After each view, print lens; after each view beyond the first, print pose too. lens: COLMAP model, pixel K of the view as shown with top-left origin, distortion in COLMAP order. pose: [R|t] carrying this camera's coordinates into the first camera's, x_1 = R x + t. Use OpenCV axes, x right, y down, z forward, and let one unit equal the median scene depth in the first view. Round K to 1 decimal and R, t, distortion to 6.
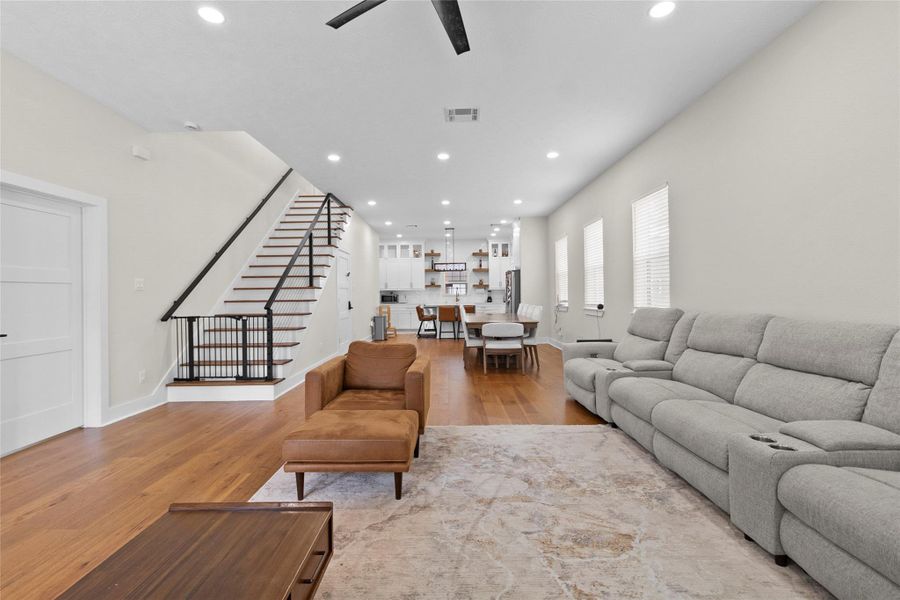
lens RADIAL K [[419.3, 0, 444.0], [0, 419.3, 295.8], [0, 0, 1]] dist [0.001736, 0.000614]
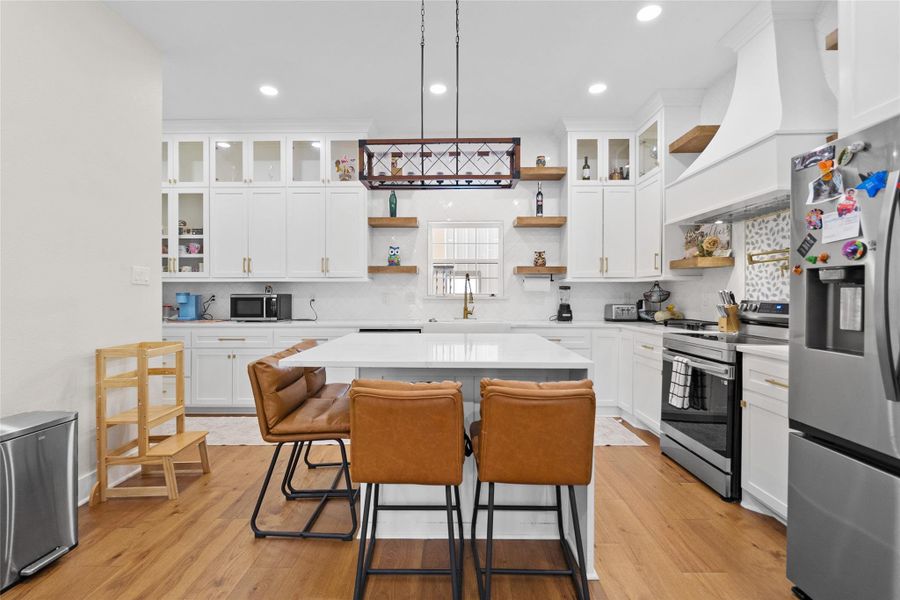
lens RADIAL K [[419.3, 0, 445.0], [0, 419.3, 295.5], [0, 0, 1]] dist [0.001736, 0.000614]
pose [[0.999799, 0.012626, -0.015577, 0.053600], [-0.012612, 0.999920, 0.001019, -0.010327], [0.015588, -0.000823, 0.999878, 1.892217]]
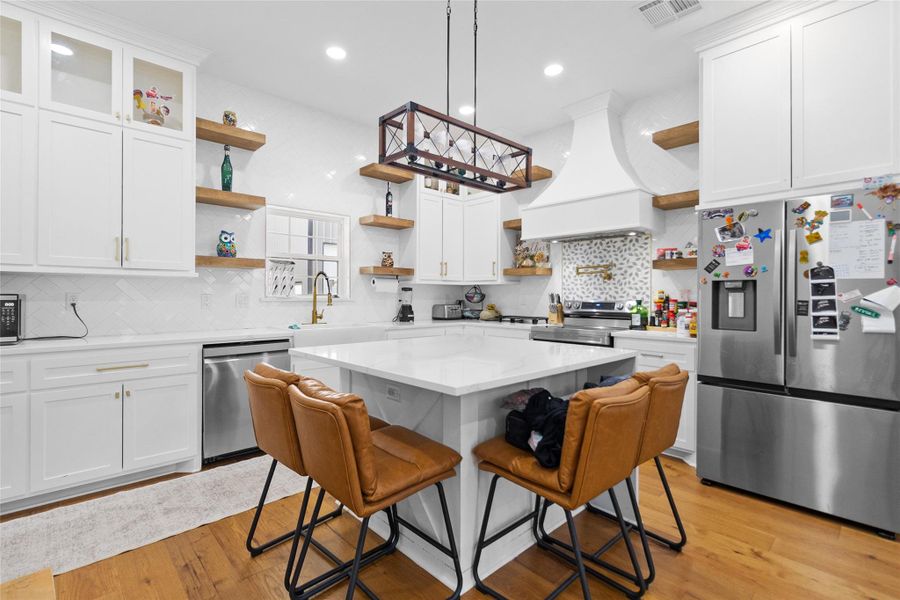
lens RADIAL K [[419.3, 0, 447.3], [0, 419.3, 293.9], [0, 0, 1]] dist [0.001736, 0.000614]
pose [[0.729222, 0.017195, 0.684061, -0.283544], [-0.009974, 0.999845, -0.014500, -0.006313], [-0.684204, 0.003751, 0.729281, 2.067395]]
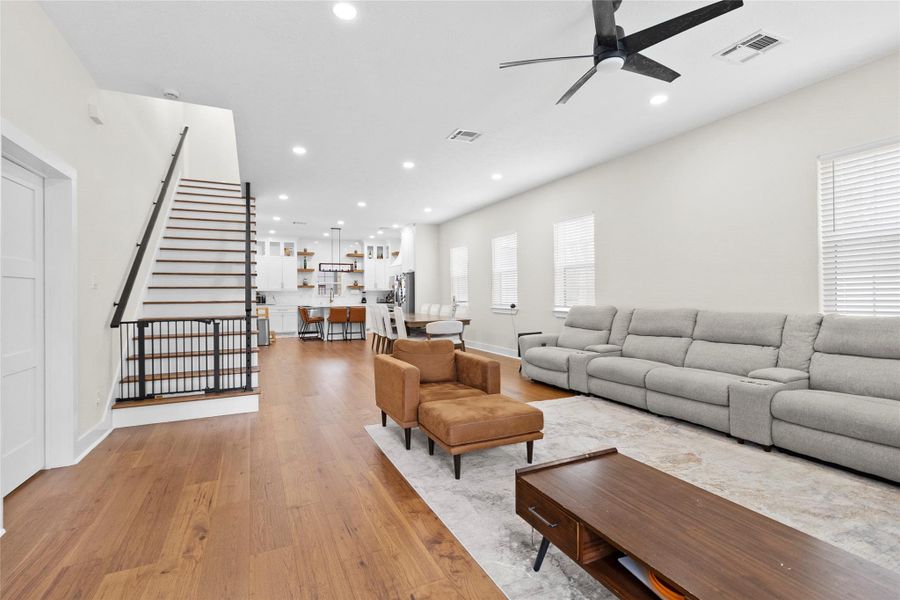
lens RADIAL K [[419.3, 0, 447.7], [0, 419.3, 295.7], [0, 0, 1]] dist [0.001736, 0.000614]
pose [[0.900776, 0.003148, 0.434274, -0.421555], [-0.001529, 0.999991, -0.004078, 0.002659], [-0.434282, 0.003009, 0.900772, 0.004404]]
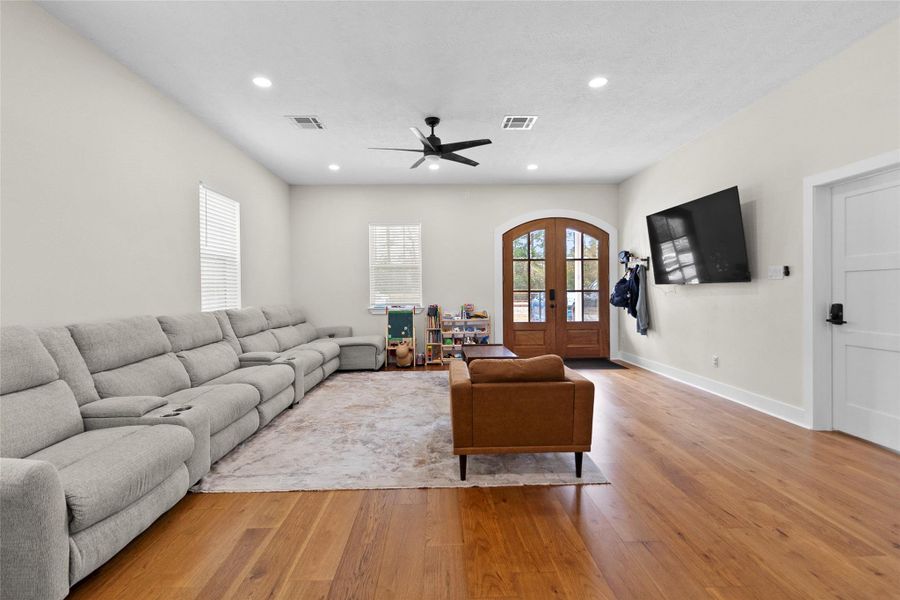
lens RADIAL K [[419.3, 0, 449.7], [0, 419.3, 293.5], [0, 0, 1]] dist [0.001736, 0.000614]
pose [[-0.999151, 0.021336, -0.035240, -0.008048], [0.020845, 0.999681, 0.014239, -0.009296], [0.035533, 0.013493, -0.999277, 1.294705]]
